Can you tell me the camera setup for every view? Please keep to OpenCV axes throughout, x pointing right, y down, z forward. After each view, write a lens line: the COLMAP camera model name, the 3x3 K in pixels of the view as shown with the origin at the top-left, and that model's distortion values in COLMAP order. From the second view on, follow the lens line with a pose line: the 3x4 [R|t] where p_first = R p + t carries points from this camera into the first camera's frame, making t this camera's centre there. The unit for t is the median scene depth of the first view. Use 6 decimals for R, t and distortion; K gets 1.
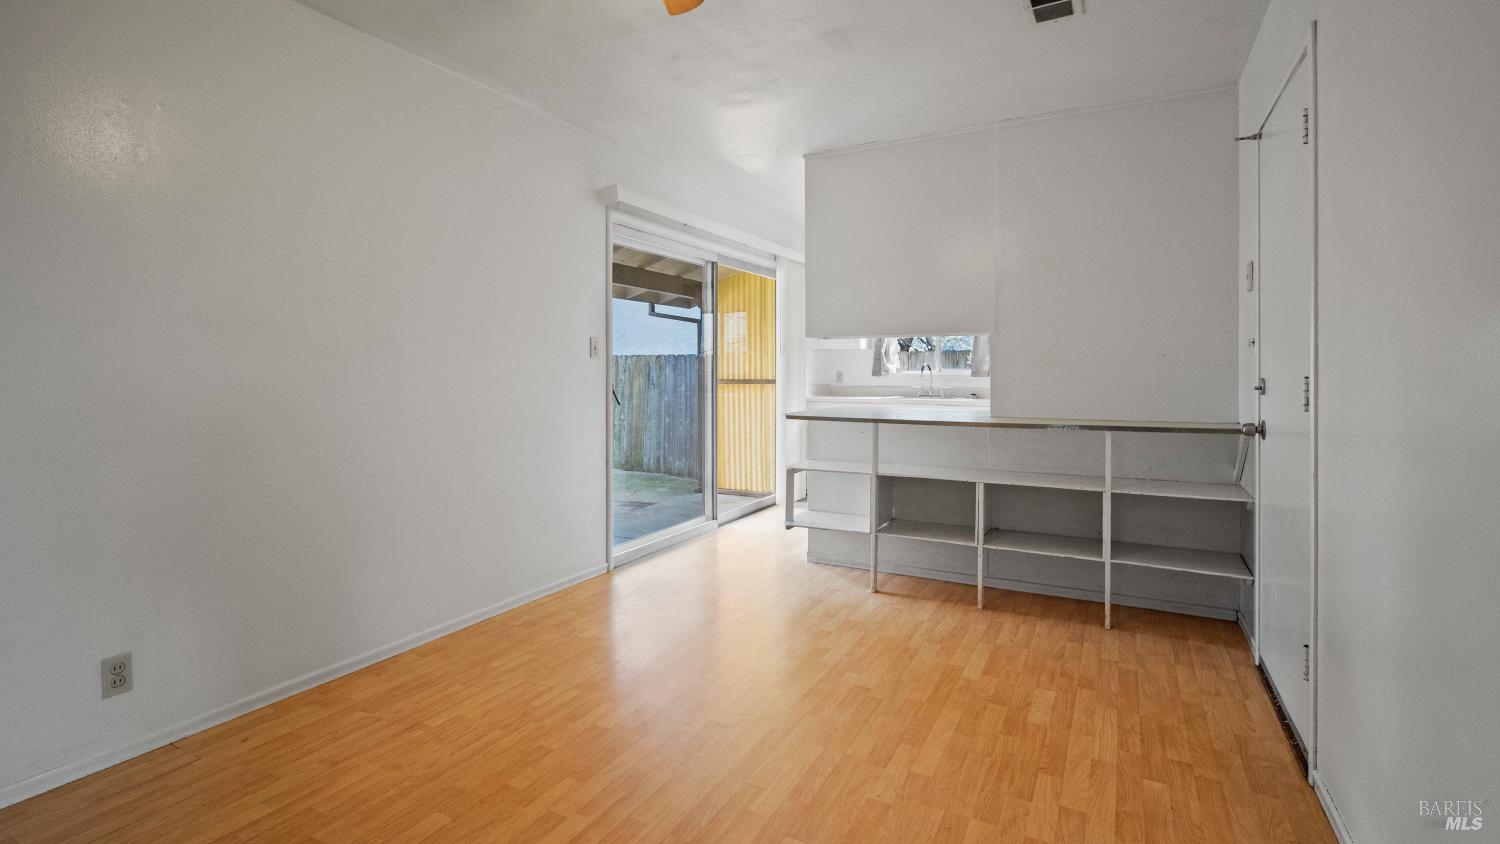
lens RADIAL K [[679.4, 0, 752.5], [0, 679.4, 370.7], [0, 0, 1]] dist [0.009512, -0.005063]
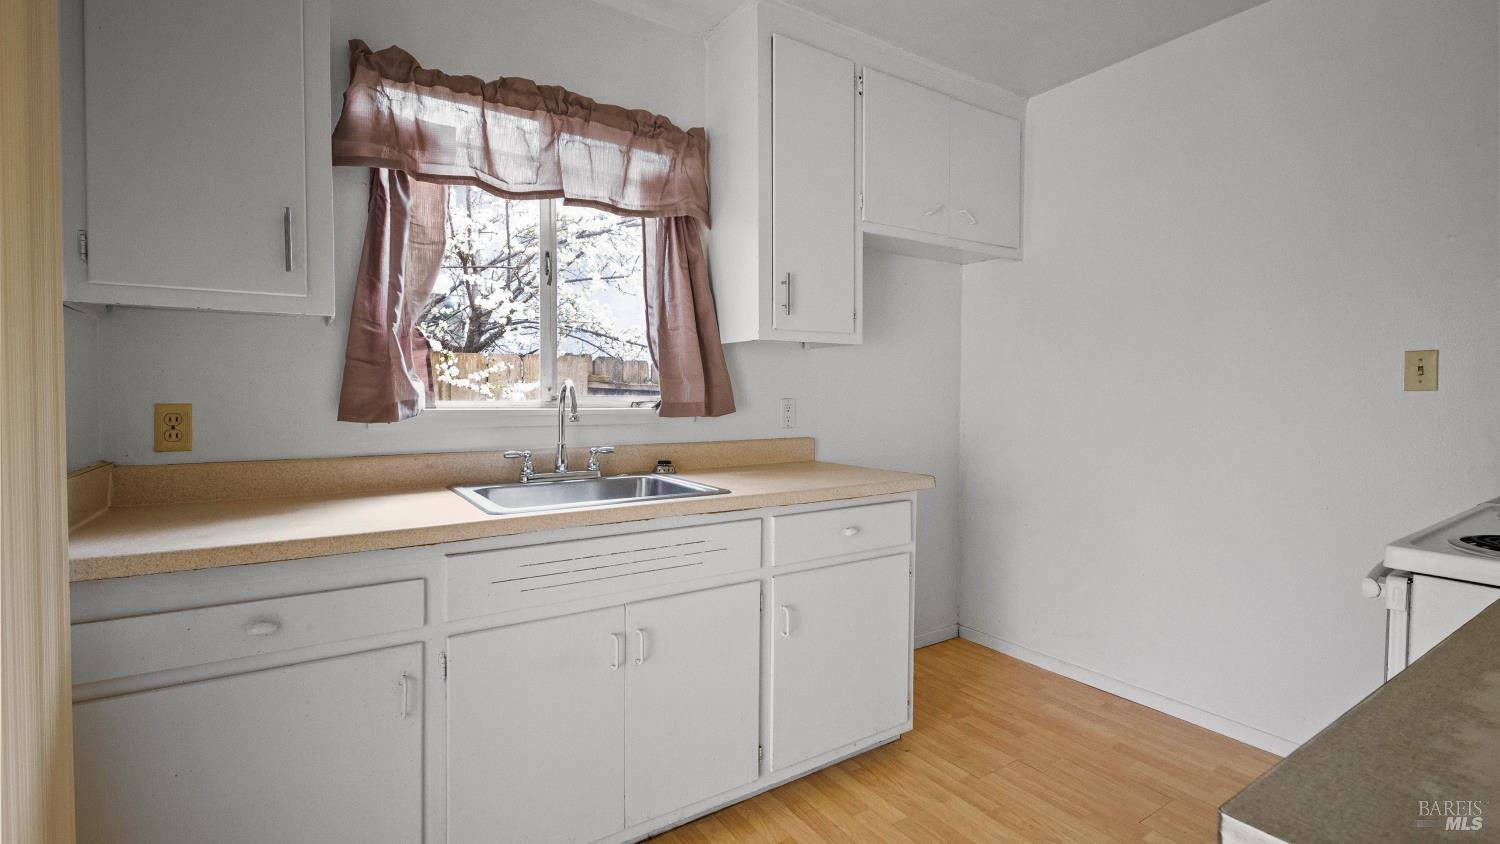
lens RADIAL K [[679.4, 0, 730.2], [0, 679.4, 405.3], [0, 0, 1]] dist [0.009512, -0.005063]
pose [[0.490418, -0.014603, 0.871365, 0.022977], [-0.002608, 0.999831, 0.018224, -0.007545], [-0.871483, -0.011210, 0.490297, 1.482579]]
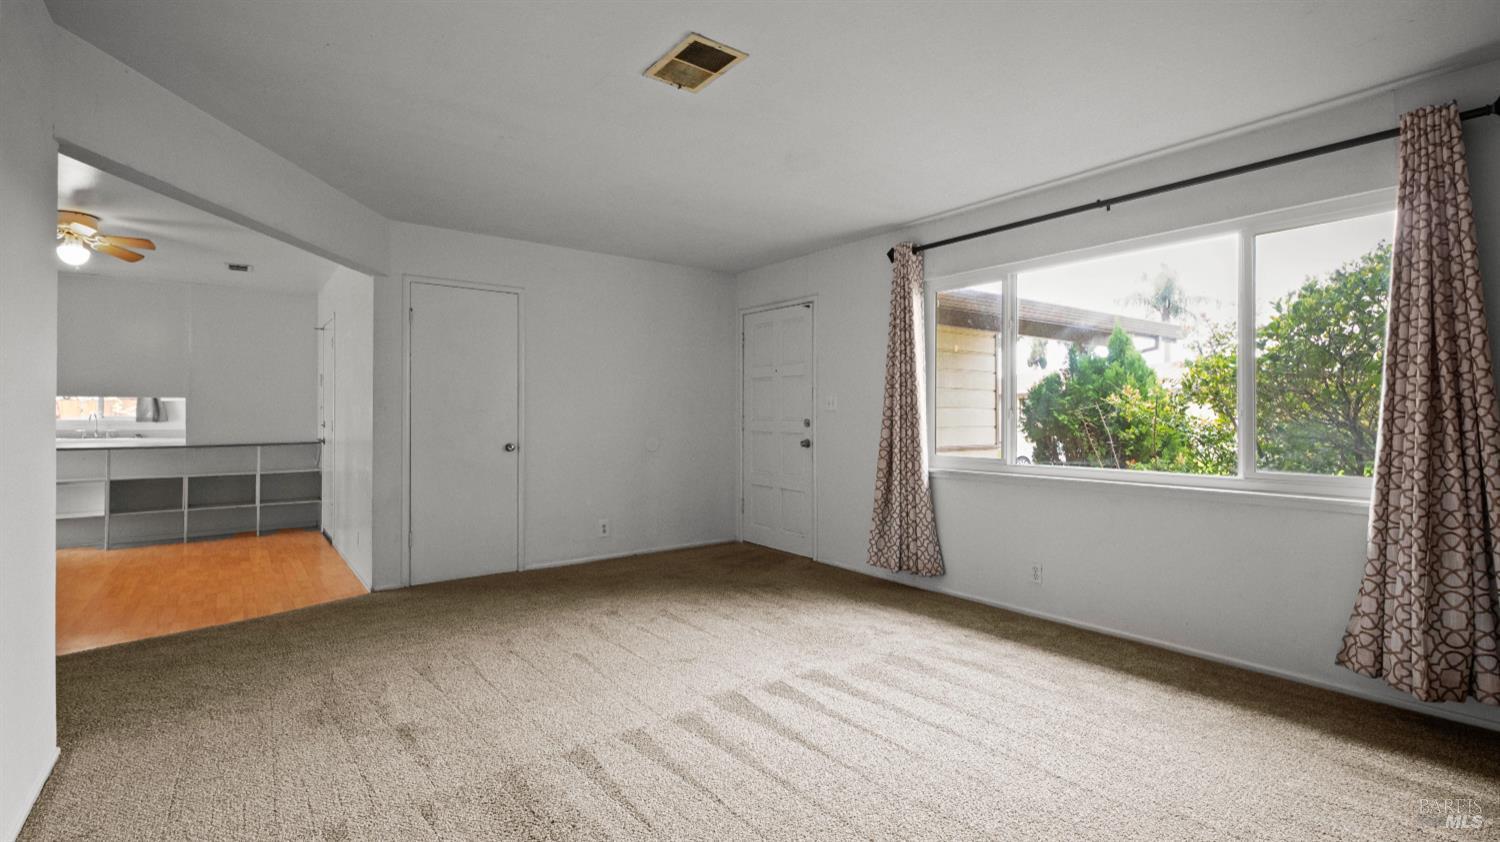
lens RADIAL K [[679.4, 0, 737.2], [0, 679.4, 418.3], [0, 0, 1]] dist [0.009512, -0.005063]
pose [[0.420608, 0.001546, 0.907241, -0.749012], [-0.005039, 0.999987, 0.000633, -0.007401], [-0.907229, -0.004838, 0.420610, -1.201905]]
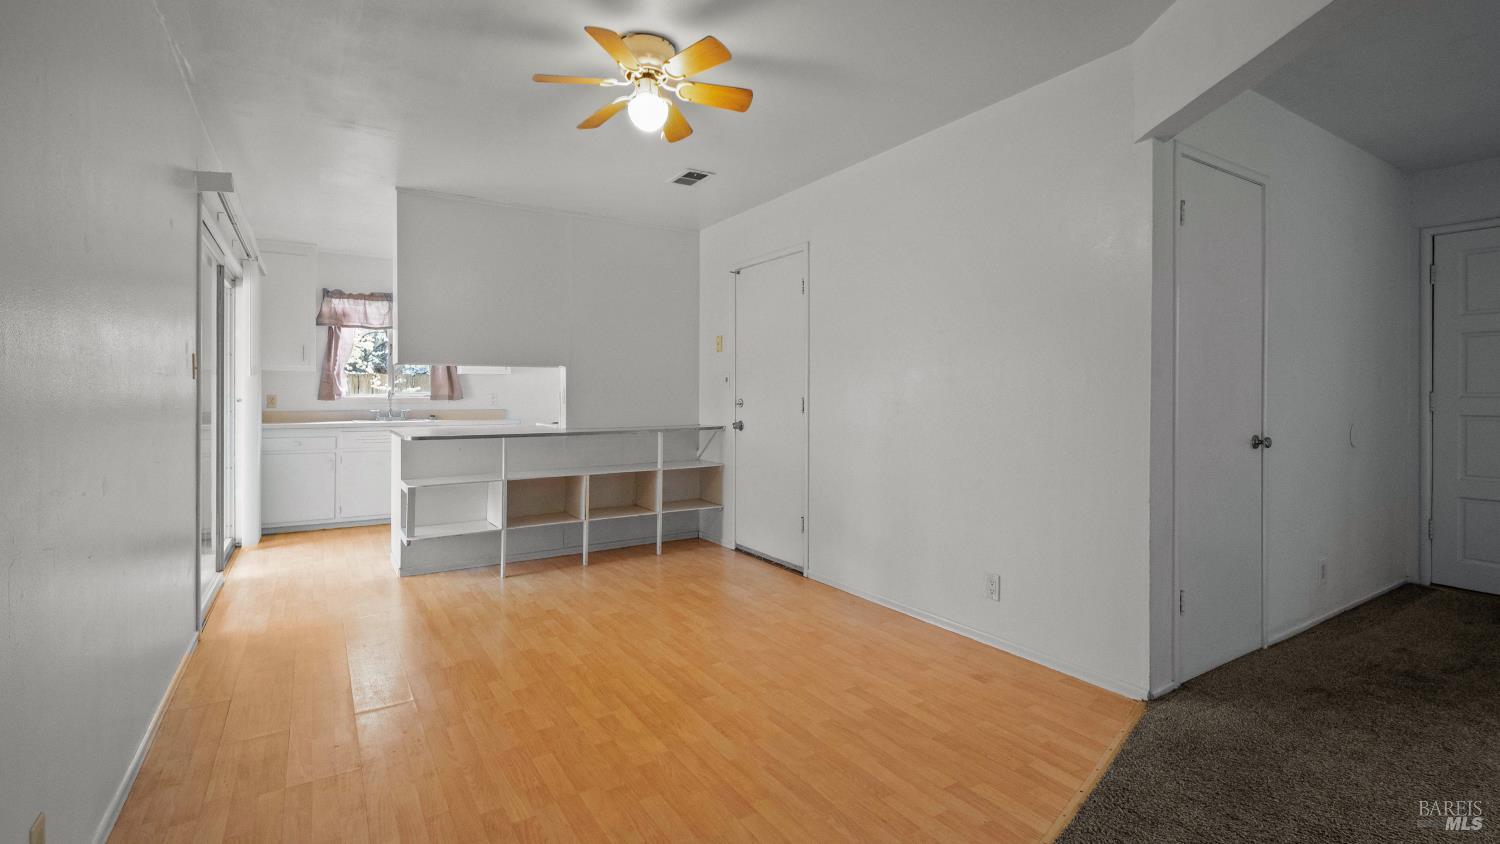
lens RADIAL K [[679.4, 0, 732.4], [0, 679.4, 391.1], [0, 0, 1]] dist [0.009512, -0.005063]
pose [[0.502608, 0.003250, 0.864508, -0.730377], [-0.000509, 0.999994, -0.003463, -0.002638], [-0.864514, 0.001300, 0.502607, 0.042794]]
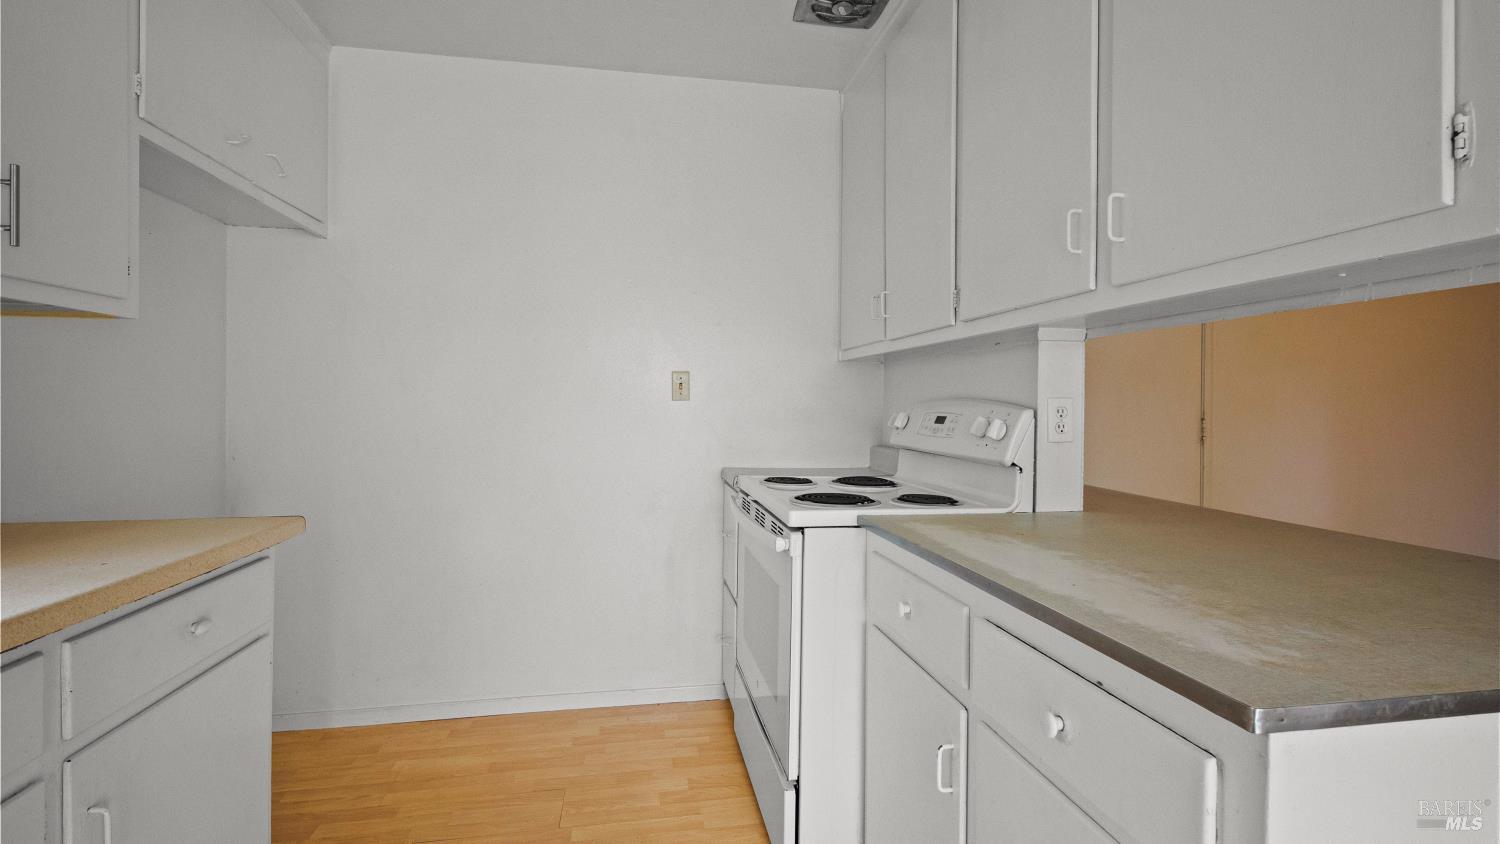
lens RADIAL K [[679.4, 0, 755.1], [0, 679.4, 408.0], [0, 0, 1]] dist [0.009512, -0.005063]
pose [[-0.621461, -0.005167, 0.783428, 0.173111], [-0.002716, 0.999986, 0.004441, -0.004138], [-0.783440, 0.000632, -0.621467, 1.759352]]
